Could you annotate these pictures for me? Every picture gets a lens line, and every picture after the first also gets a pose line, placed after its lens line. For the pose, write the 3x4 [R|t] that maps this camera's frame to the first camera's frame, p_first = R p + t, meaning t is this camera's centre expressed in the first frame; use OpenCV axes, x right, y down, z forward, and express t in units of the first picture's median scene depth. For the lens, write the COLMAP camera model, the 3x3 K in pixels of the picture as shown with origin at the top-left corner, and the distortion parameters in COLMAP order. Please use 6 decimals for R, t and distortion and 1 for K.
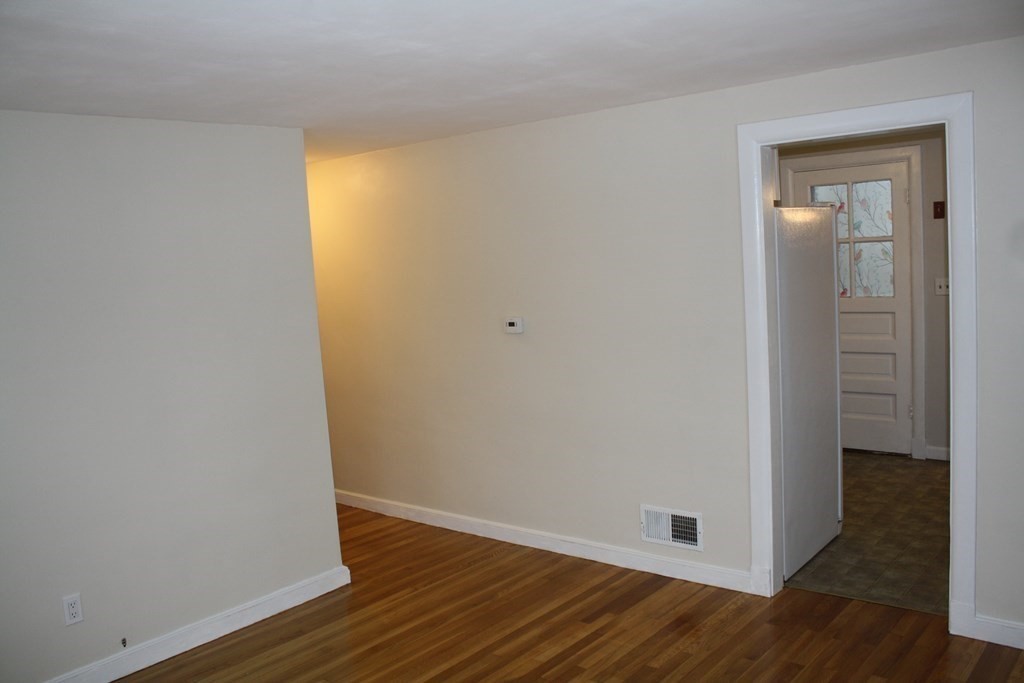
lens RADIAL K [[858.0, 0, 512.3], [0, 858.0, 335.2], [0, 0, 1]] dist [-0.129830, 0.073918]
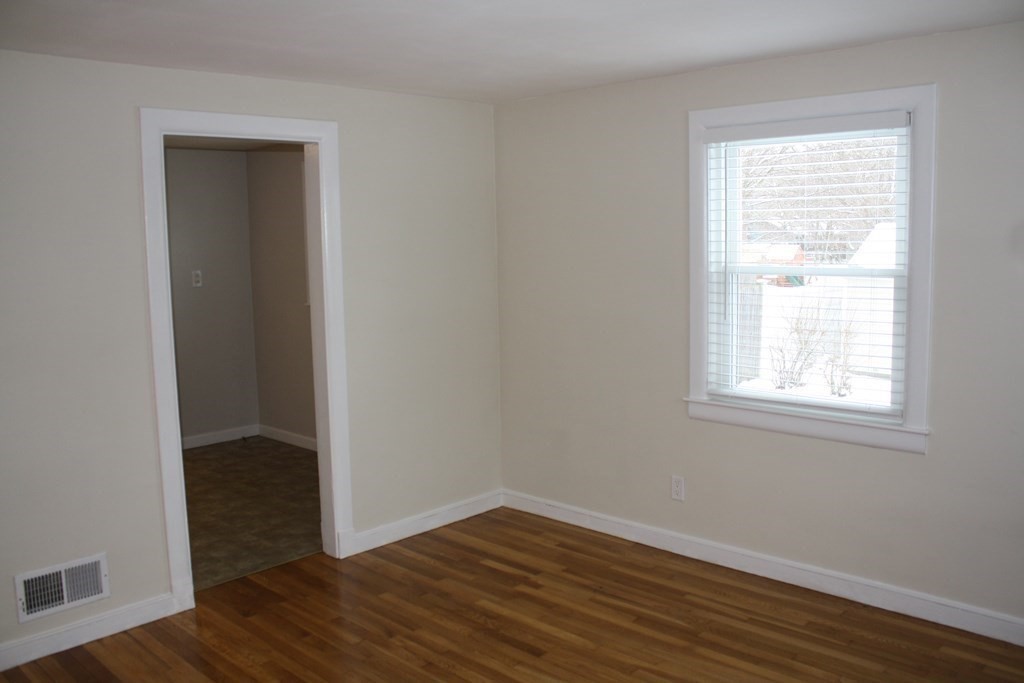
lens RADIAL K [[858.0, 0, 505.7], [0, 858.0, 339.3], [0, 0, 1]] dist [-0.129830, 0.073918]
pose [[0.050279, -0.055421, 0.997196, -0.621253], [0.105889, 0.993127, 0.049856, -0.001935], [-0.993106, 0.103085, 0.055802, 0.571226]]
